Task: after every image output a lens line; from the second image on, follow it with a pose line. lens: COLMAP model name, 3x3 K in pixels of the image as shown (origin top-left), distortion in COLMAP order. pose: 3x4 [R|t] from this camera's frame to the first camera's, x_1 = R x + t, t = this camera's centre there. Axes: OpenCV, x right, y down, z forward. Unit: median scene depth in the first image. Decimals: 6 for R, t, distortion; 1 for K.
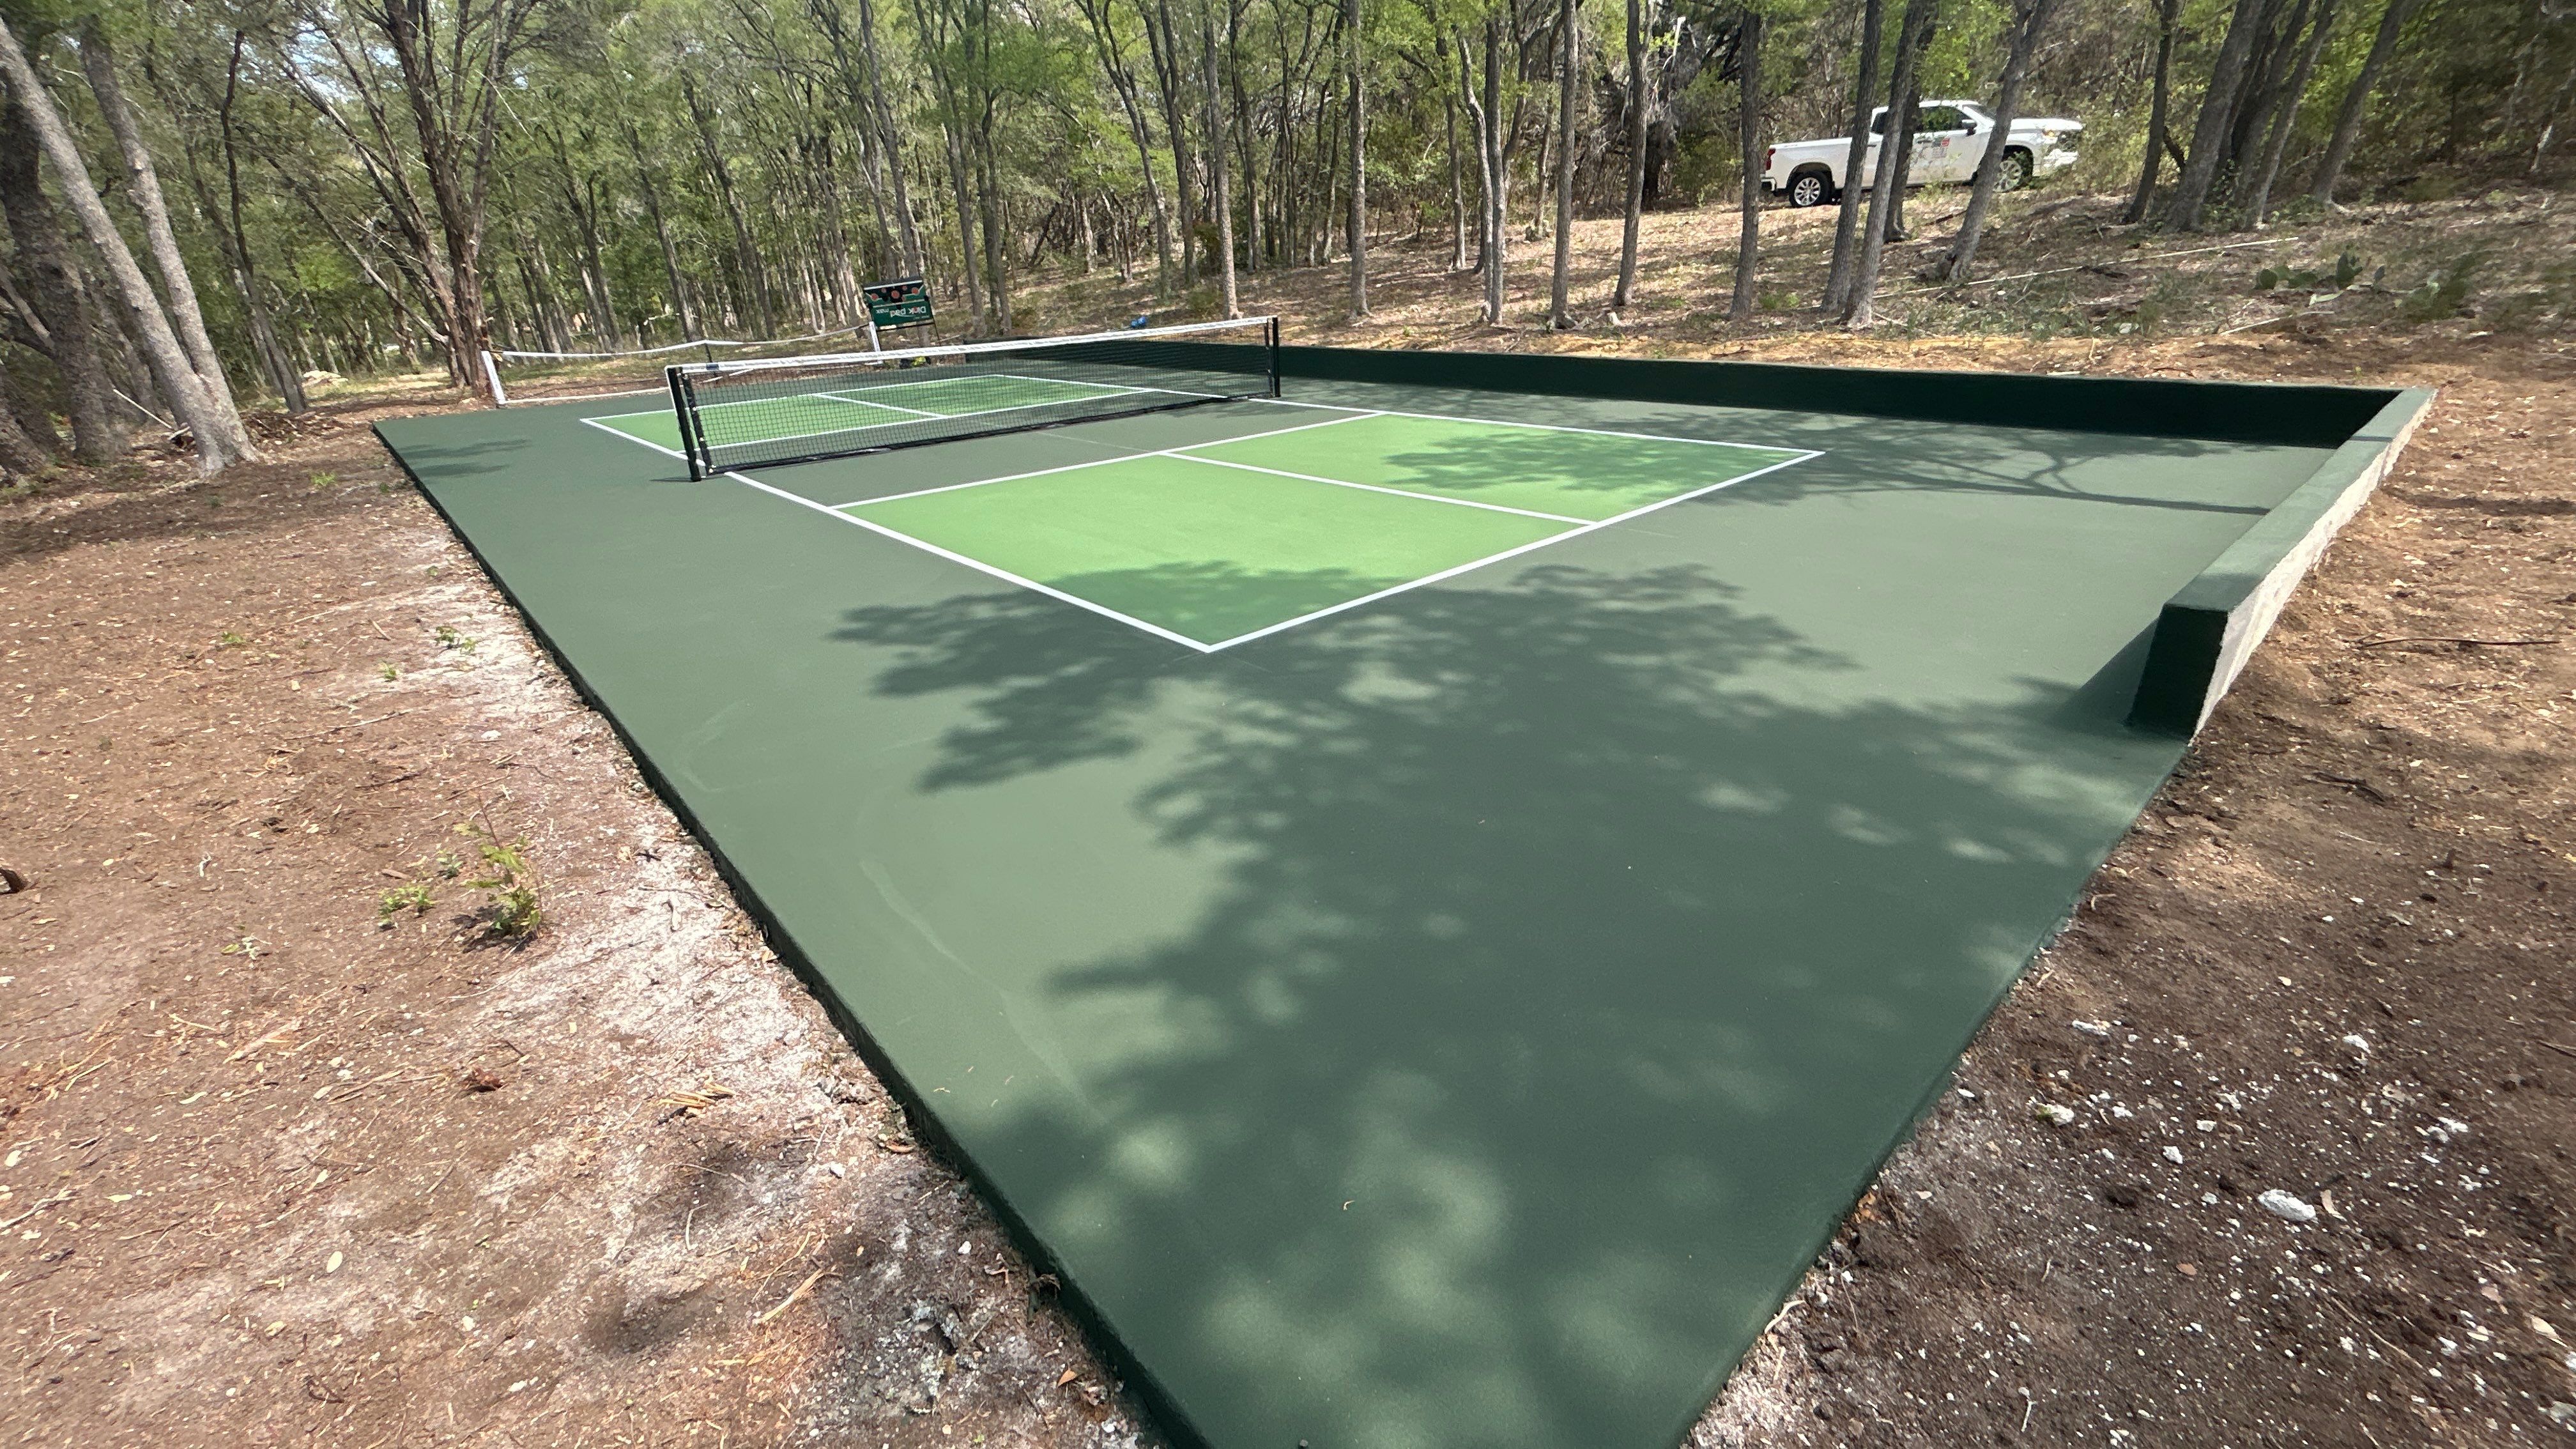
lens RADIAL K [[923.2, 0, 1284.4], [0, 923.2, 750.3], [0, 0, 1]] dist [-0.032185, 0.001967]
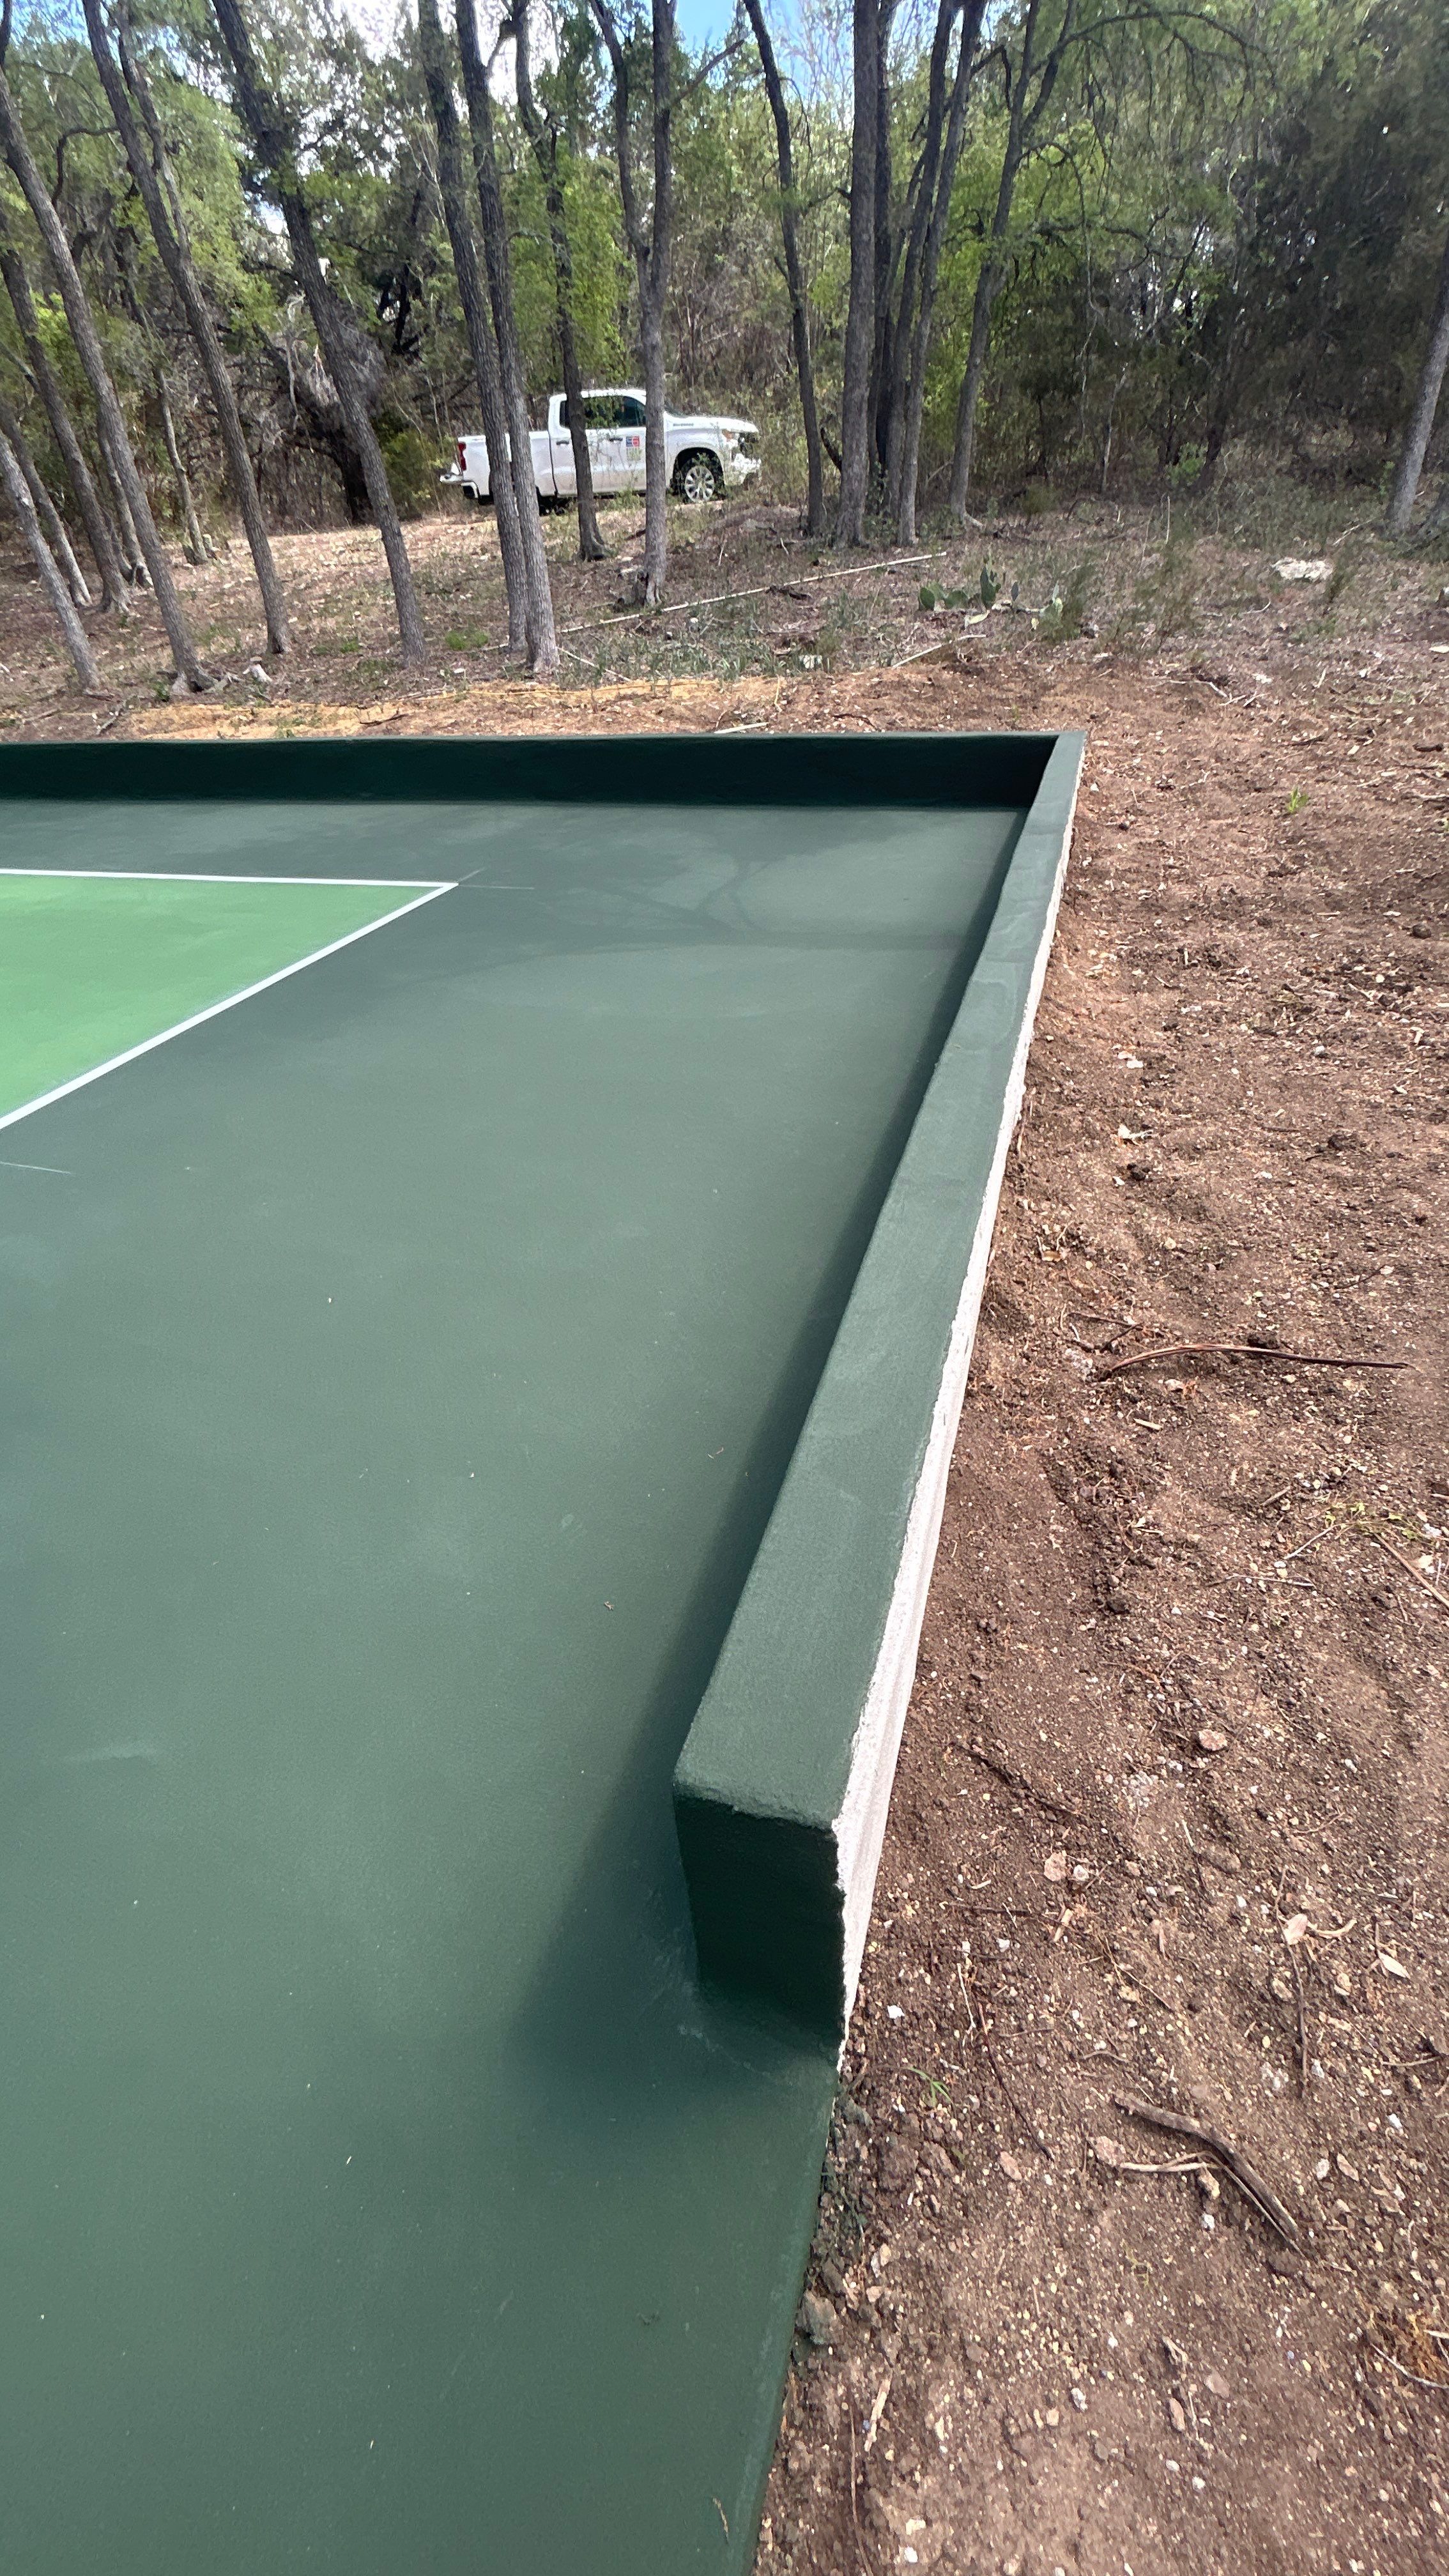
lens RADIAL K [[923.2, 0, 724.5], [0, 923.2, 1288.0], [0, 0, 1]] dist [-0.032185, 0.001967]
pose [[0.834235, -0.323513, 0.446533, 0.234123], [0.246462, 0.943176, 0.222880, -0.096480], [-0.493264, -0.075881, 0.866564, 0.188762]]
